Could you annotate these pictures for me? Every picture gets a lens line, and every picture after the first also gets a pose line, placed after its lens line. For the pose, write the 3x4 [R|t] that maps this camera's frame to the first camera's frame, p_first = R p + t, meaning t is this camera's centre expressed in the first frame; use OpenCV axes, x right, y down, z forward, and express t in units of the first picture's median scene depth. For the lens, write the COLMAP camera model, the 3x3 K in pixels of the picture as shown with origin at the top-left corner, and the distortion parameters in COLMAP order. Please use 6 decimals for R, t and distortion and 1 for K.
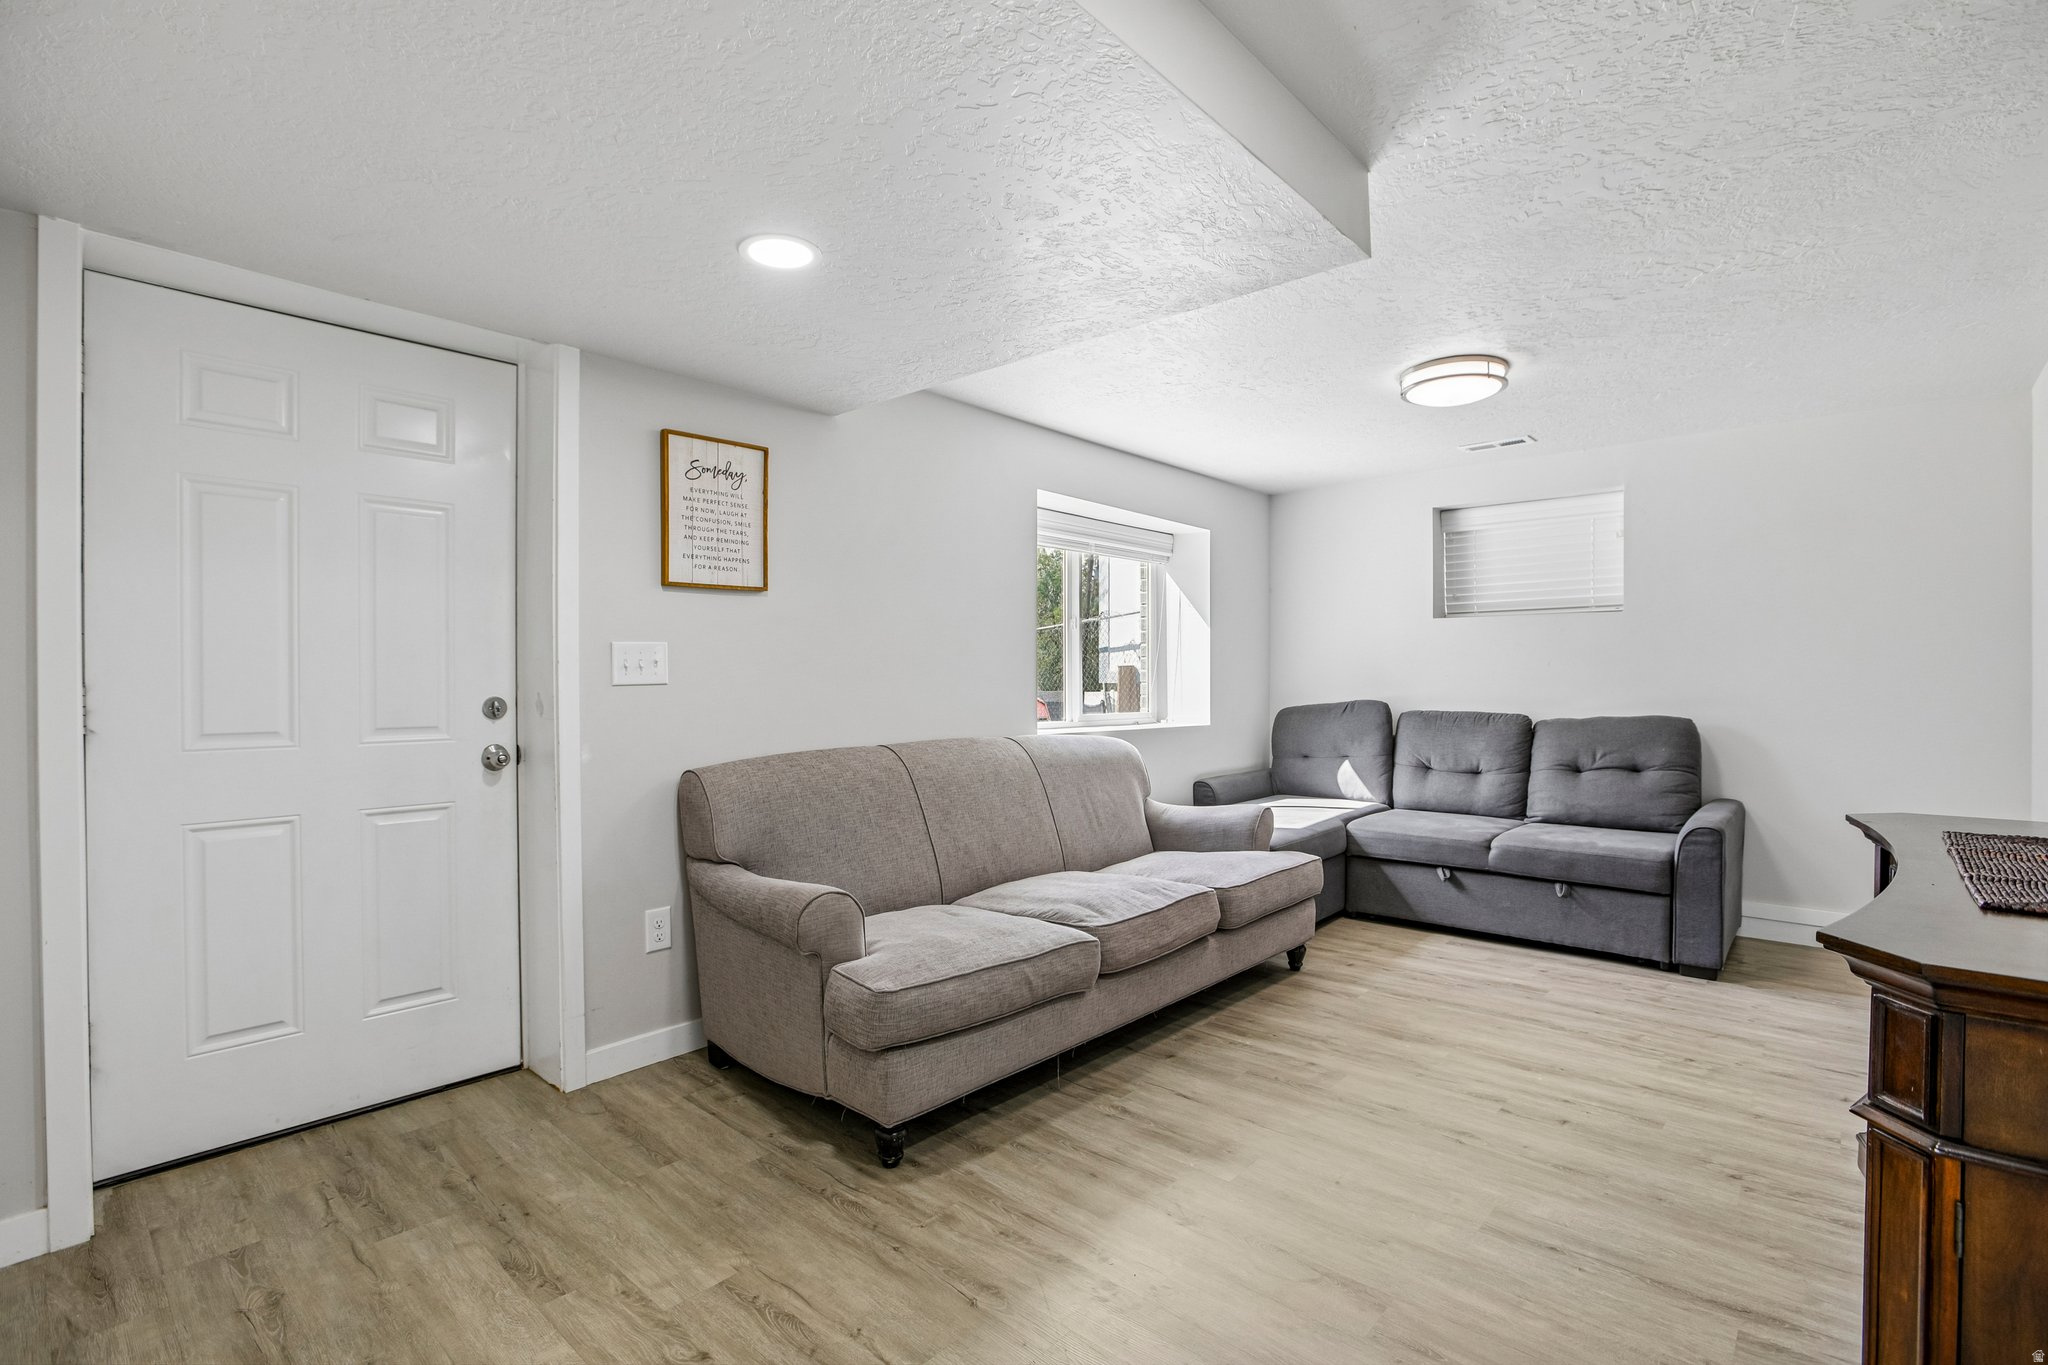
lens RADIAL K [[962.2, 0, 1018.6], [0, 962.2, 687.3], [0, 0, 1]] dist [-0.051041, 0.018112]
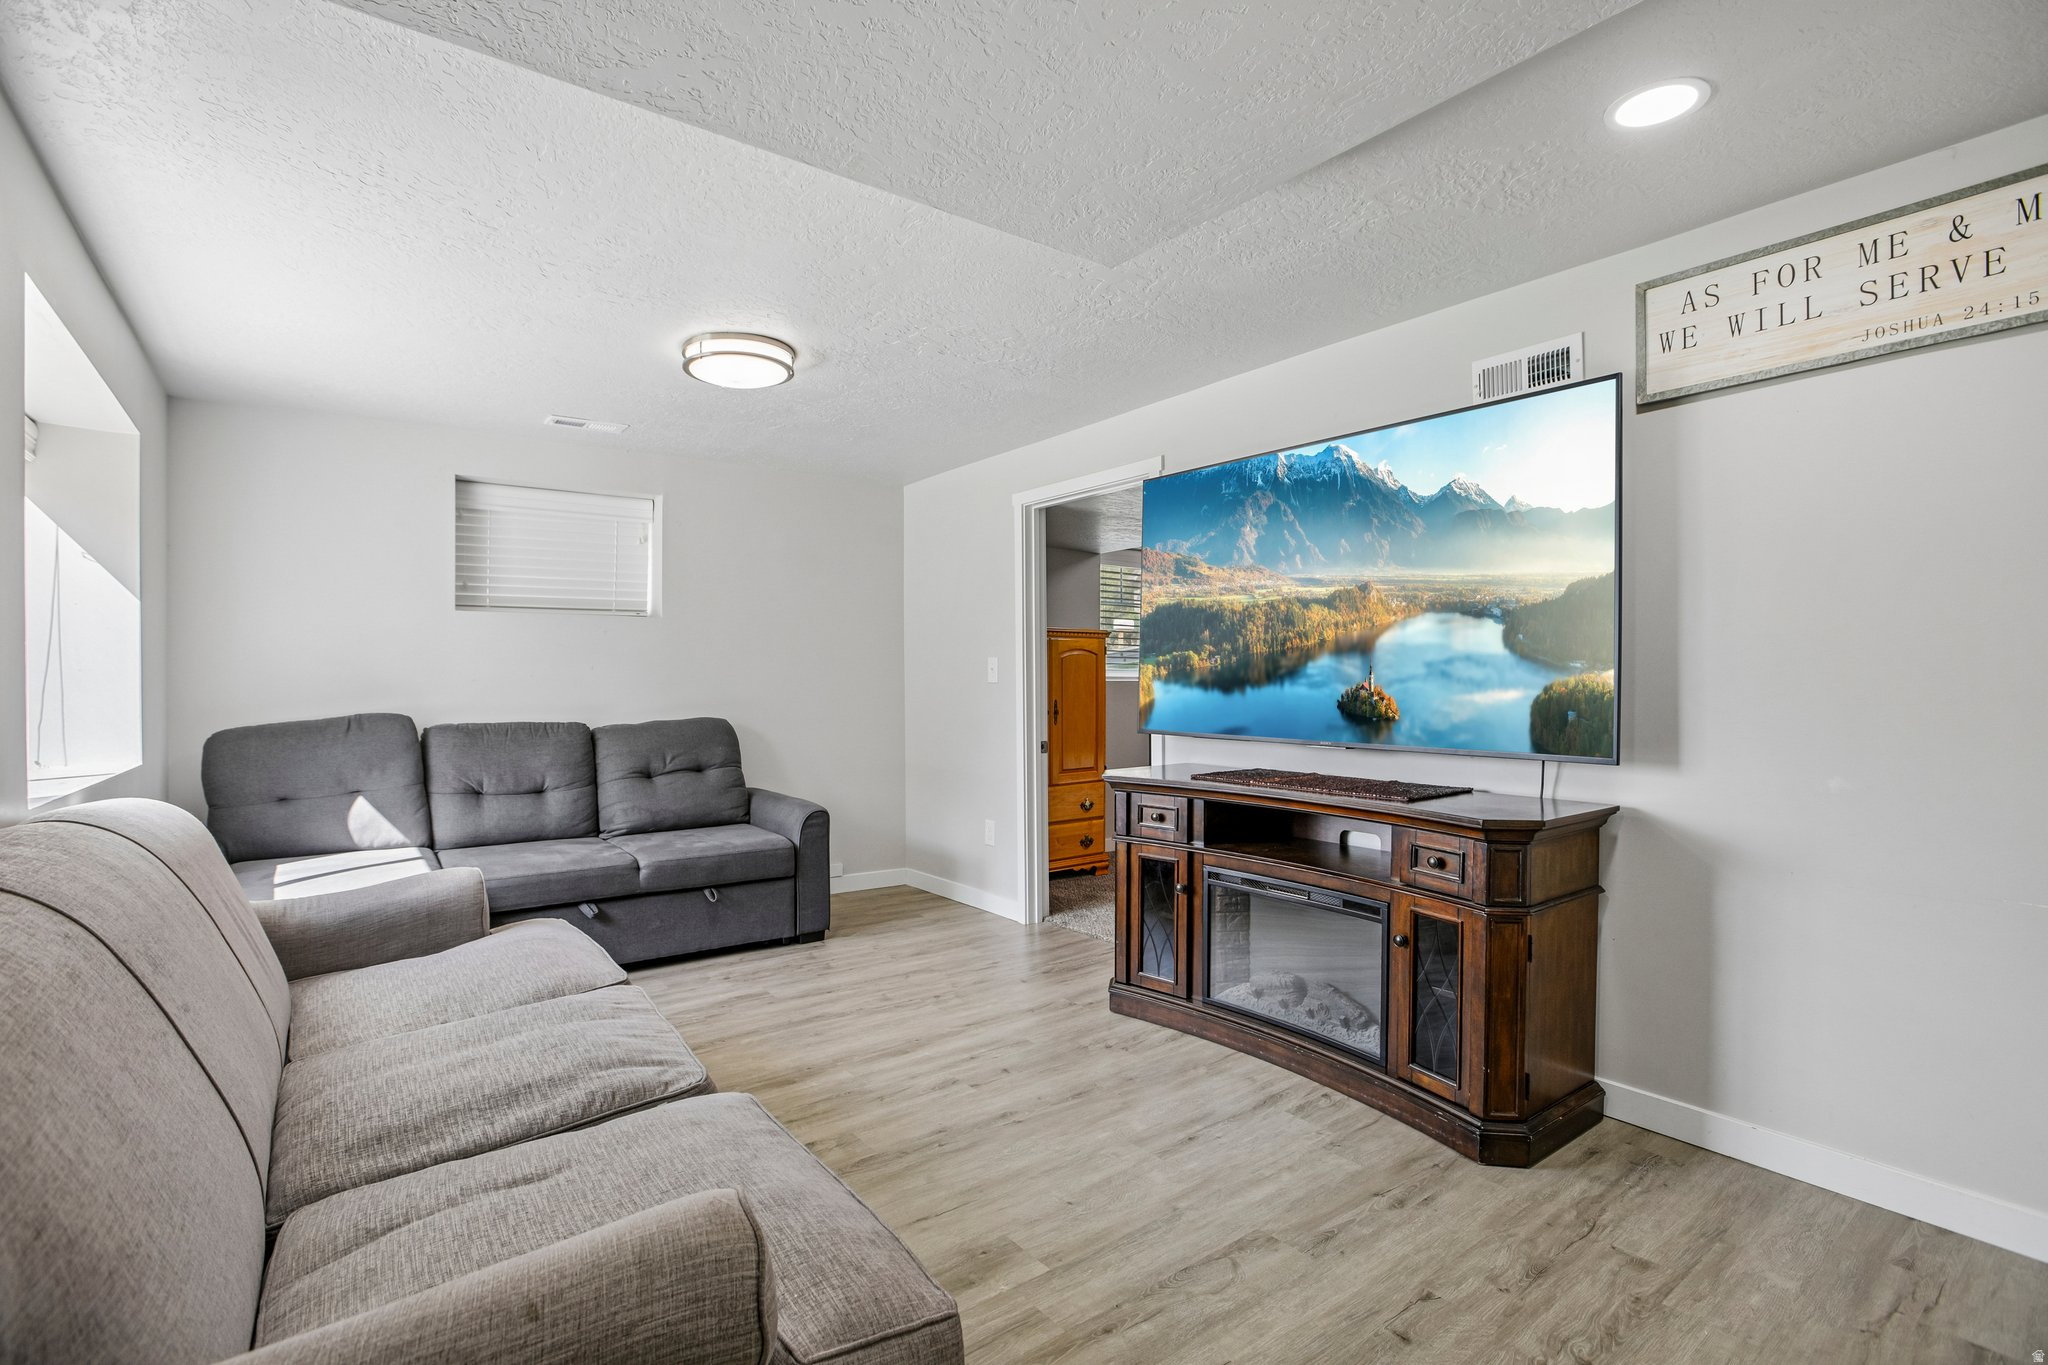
lens RADIAL K [[962.2, 0, 1018.6], [0, 962.2, 687.3], [0, 0, 1]] dist [-0.051041, 0.018112]
pose [[0.177285, -0.007010, 0.984135, -0.341846], [0.012439, 0.999911, 0.004882, -0.005186], [-0.984081, 0.011376, 0.177356, 0.477272]]
